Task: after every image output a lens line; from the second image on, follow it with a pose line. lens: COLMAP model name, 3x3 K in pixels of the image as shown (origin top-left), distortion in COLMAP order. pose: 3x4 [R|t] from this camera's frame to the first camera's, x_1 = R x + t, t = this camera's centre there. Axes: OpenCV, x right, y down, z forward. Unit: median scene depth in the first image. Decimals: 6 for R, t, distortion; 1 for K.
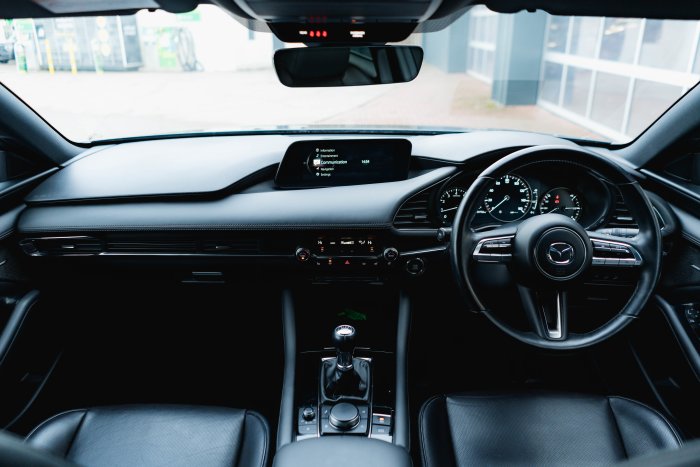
lens RADIAL K [[548.2, 0, 347.1], [0, 548.2, 232.1], [0, 0, 1]] dist [-0.011113, 0.007917]
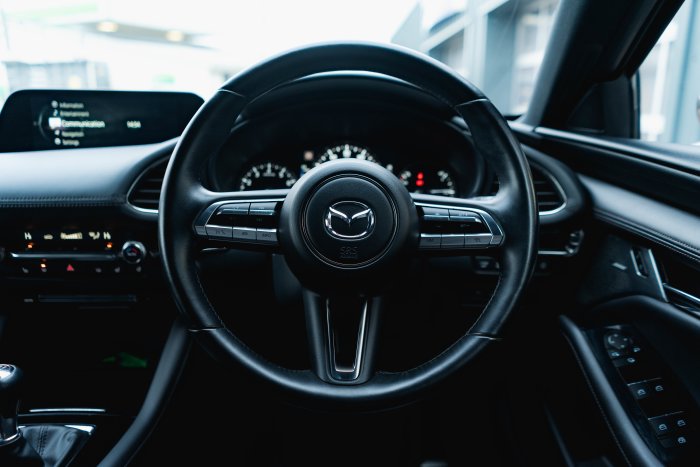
lens RADIAL K [[548.2, 0, 352.8], [0, 548.2, 233.4], [0, 0, 1]] dist [-0.011113, 0.007917]
pose [[0.999833, -0.001662, 0.018216, 0.317510], [0.004092, 0.990941, -0.134235, 0.104023], [-0.017828, 0.134287, 0.990782, 0.382012]]
